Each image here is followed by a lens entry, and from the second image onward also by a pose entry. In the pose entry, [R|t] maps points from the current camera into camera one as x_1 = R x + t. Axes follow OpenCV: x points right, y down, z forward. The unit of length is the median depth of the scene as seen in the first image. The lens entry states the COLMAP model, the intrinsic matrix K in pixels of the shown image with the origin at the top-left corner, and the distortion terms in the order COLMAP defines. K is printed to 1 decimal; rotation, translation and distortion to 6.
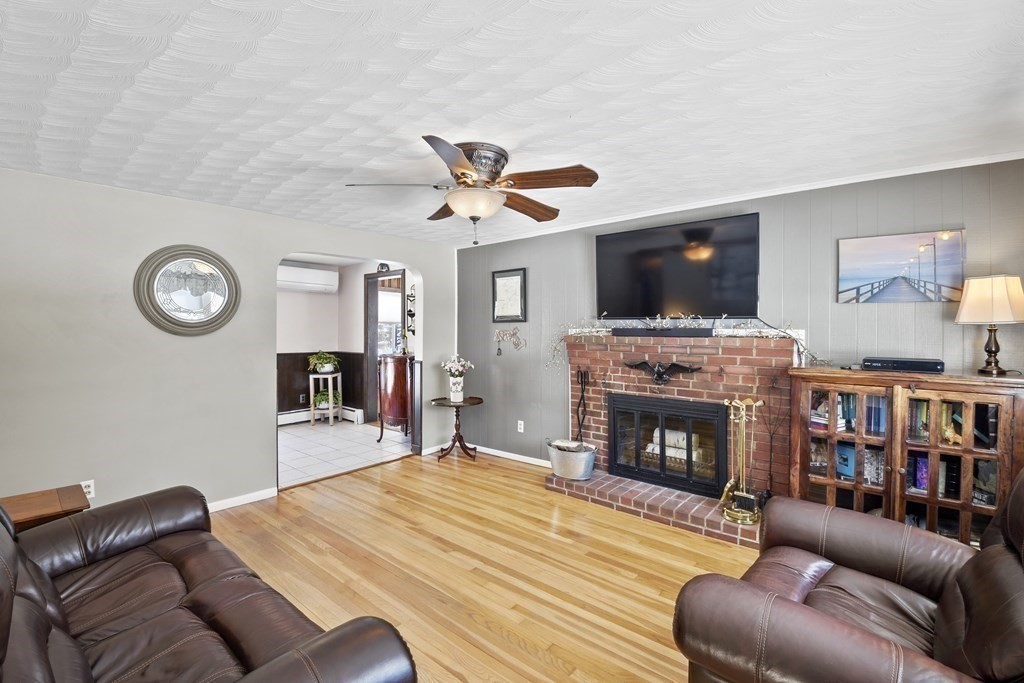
lens RADIAL K [[469.4, 0, 508.3], [0, 469.4, 327.9], [0, 0, 1]] dist [0.030366, -0.035044]
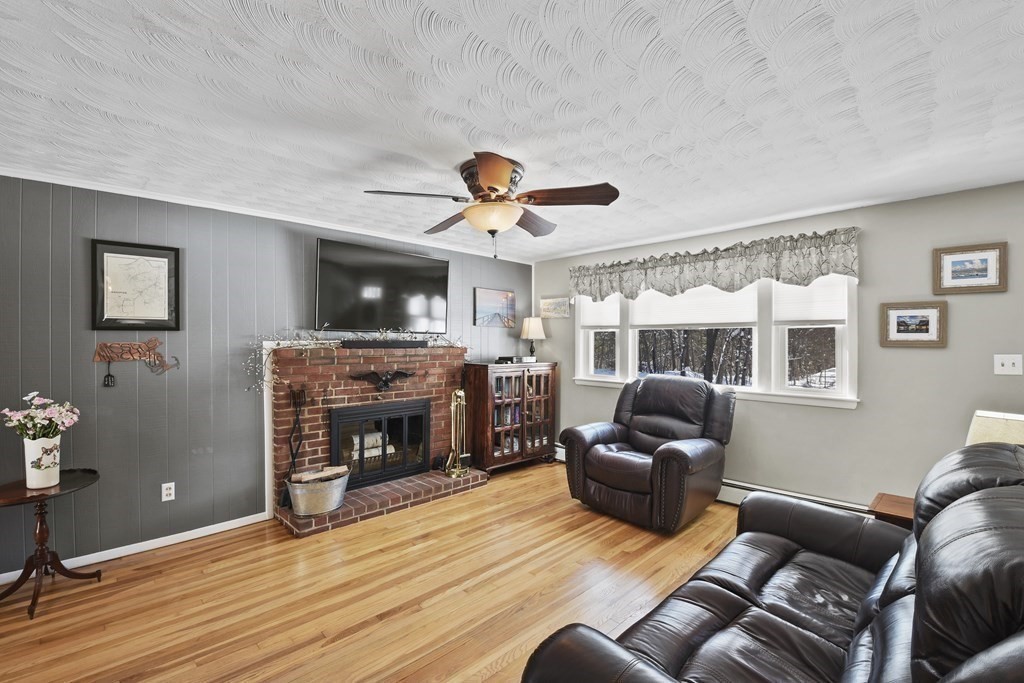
lens RADIAL K [[469.4, 0, 508.3], [0, 469.4, 327.9], [0, 0, 1]] dist [0.030366, -0.035044]
pose [[0.058299, 0.029008, 0.997878, -0.764435], [-0.004212, 0.999576, -0.028812, 0.001123], [-0.998290, -0.002523, 0.058396, 0.629146]]
